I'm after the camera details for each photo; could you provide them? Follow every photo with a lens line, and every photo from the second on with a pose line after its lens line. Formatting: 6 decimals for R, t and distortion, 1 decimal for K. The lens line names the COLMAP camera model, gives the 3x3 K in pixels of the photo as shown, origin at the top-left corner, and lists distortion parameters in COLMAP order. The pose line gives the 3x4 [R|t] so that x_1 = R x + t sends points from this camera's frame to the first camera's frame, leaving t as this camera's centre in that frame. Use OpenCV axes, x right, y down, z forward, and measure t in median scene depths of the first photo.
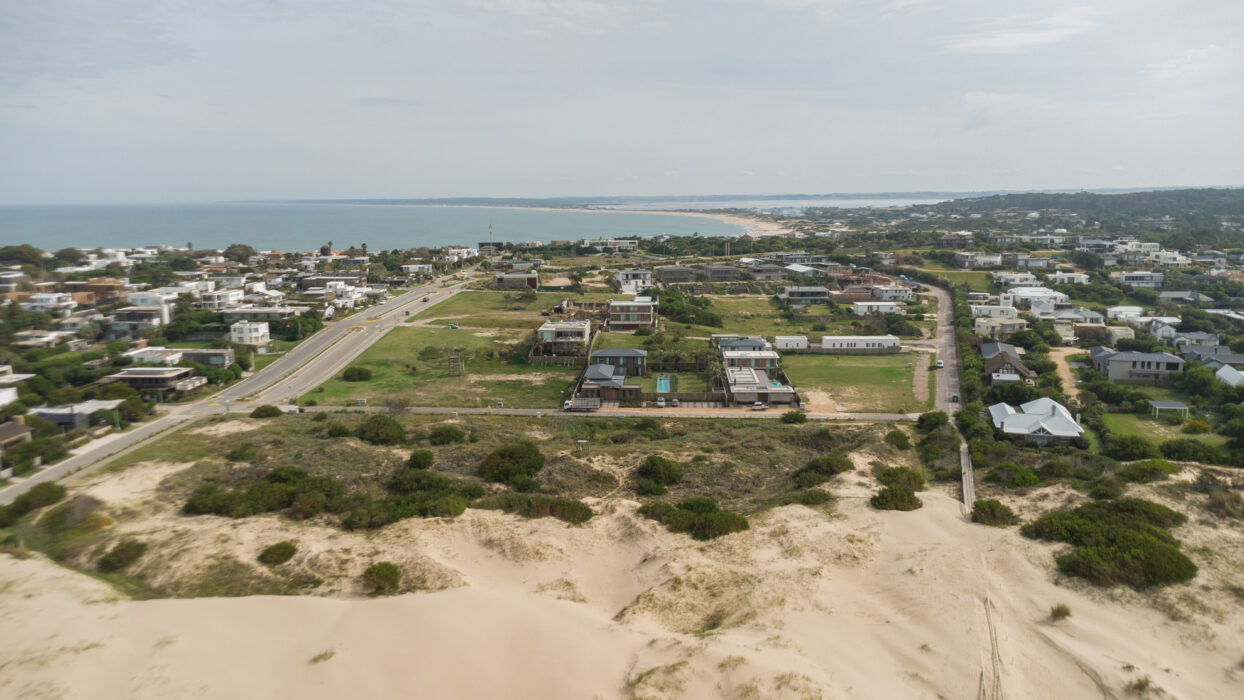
lens RADIAL K [[890.0, 0, 618.5], [0, 890.0, 393.4], [0, 0, 1]] dist [0.022537, 0.000953]
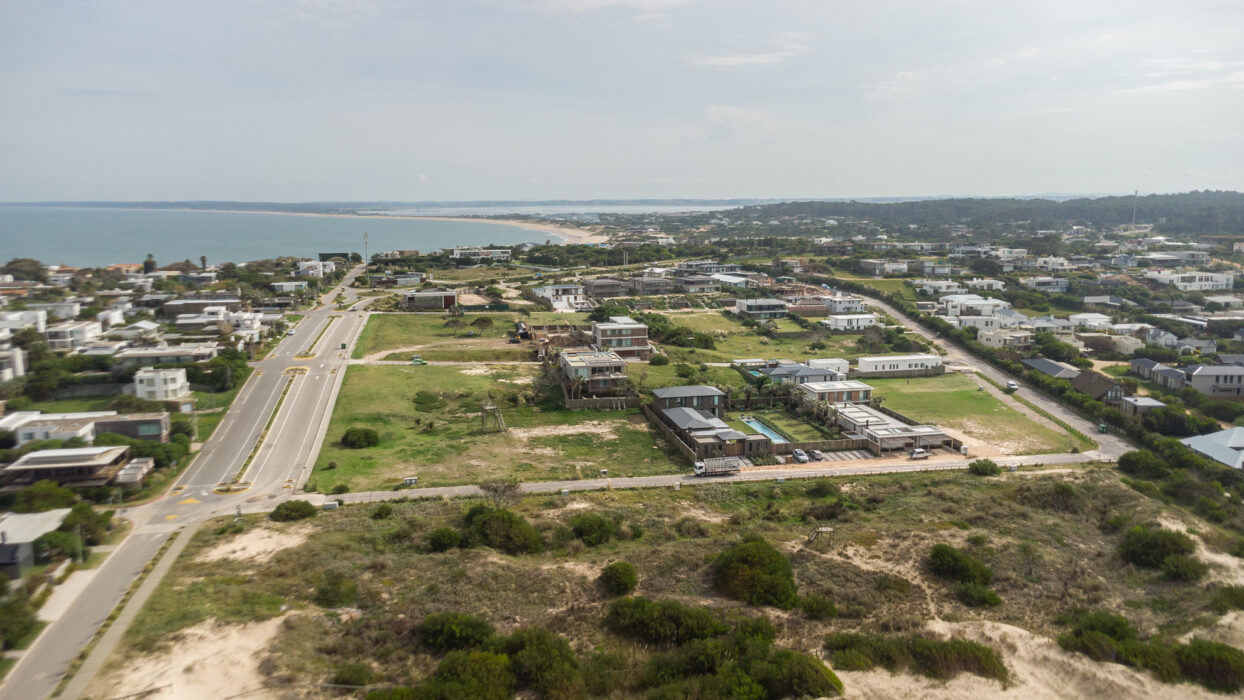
lens RADIAL K [[886.0, 0, 615.4], [0, 886.0, 402.1], [0, 0, 1]] dist [0.021190, 0.005656]
pose [[0.966627, -0.051808, 0.250894, -0.192330], [0.050821, 0.998653, 0.010416, -0.034032], [-0.251096, 0.002682, 0.967958, 0.161857]]
